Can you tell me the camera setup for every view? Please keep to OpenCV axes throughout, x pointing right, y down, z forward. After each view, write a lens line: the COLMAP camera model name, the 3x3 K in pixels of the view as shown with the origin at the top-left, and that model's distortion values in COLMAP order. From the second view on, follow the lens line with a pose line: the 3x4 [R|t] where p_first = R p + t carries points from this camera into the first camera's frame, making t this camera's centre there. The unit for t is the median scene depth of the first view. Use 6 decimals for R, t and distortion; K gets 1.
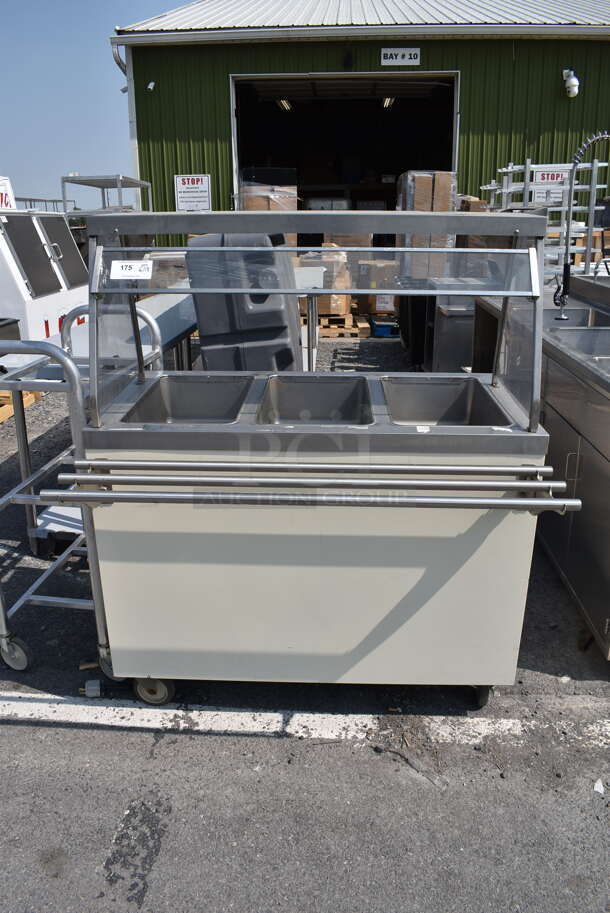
lens RADIAL K [[711.3, 0, 305.0], [0, 711.3, 456.5], [0, 0, 1]] dist [-0.093796, 0.004406]
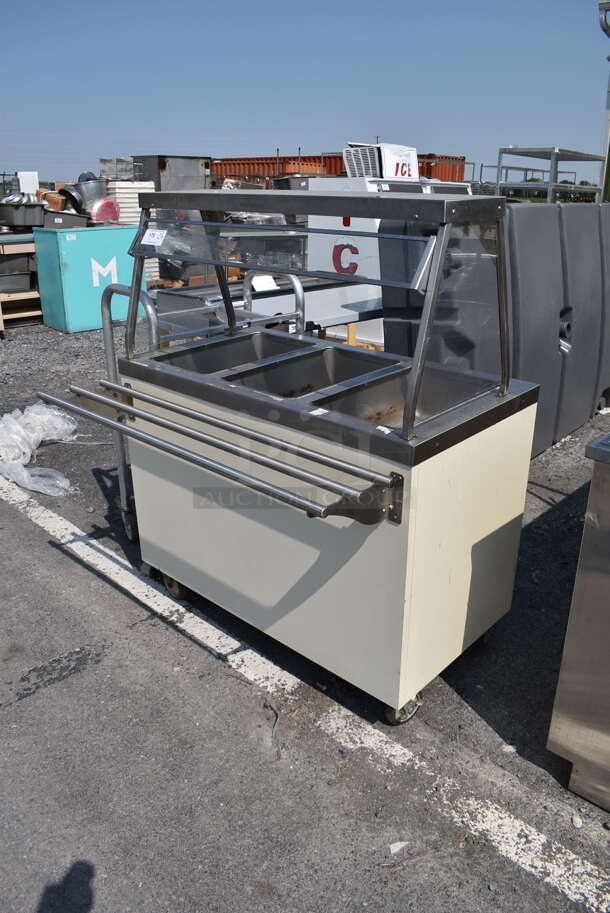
lens RADIAL K [[711.3, 0, 305.0], [0, 711.3, 456.5], [0, 0, 1]] dist [-0.093796, 0.004406]
pose [[0.754732, 0.245059, -0.608544, 0.670950], [-0.220574, 0.968399, 0.116410, -0.077949], [0.617841, 0.046370, 0.784935, 0.172711]]
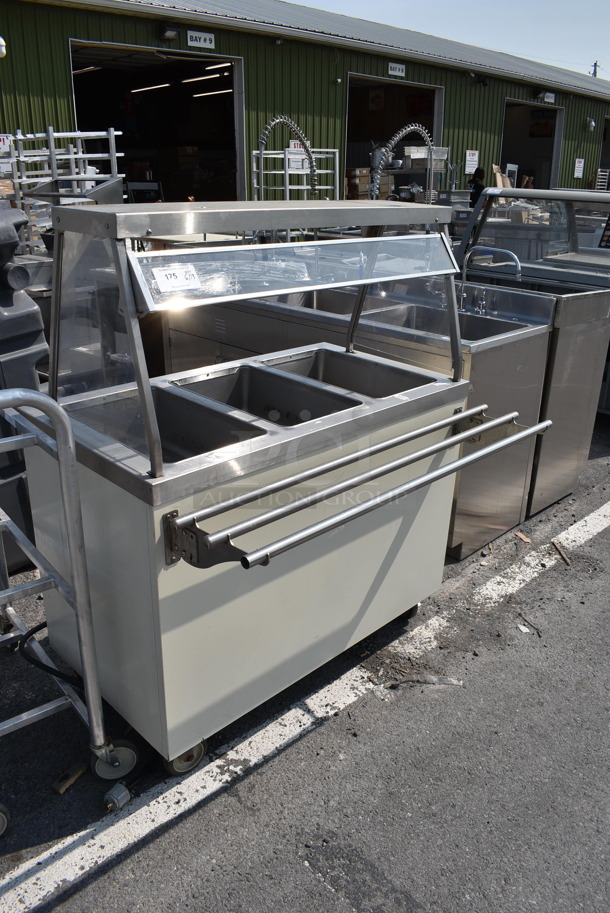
lens RADIAL K [[721.4, 0, 308.9], [0, 721.4, 442.2], [0, 0, 1]] dist [-0.092907, 0.010574]
pose [[0.672964, -0.245651, 0.697693, -0.654633], [0.224119, 0.966620, 0.124163, -0.125314], [-0.704905, 0.072809, 0.705555, 0.249177]]
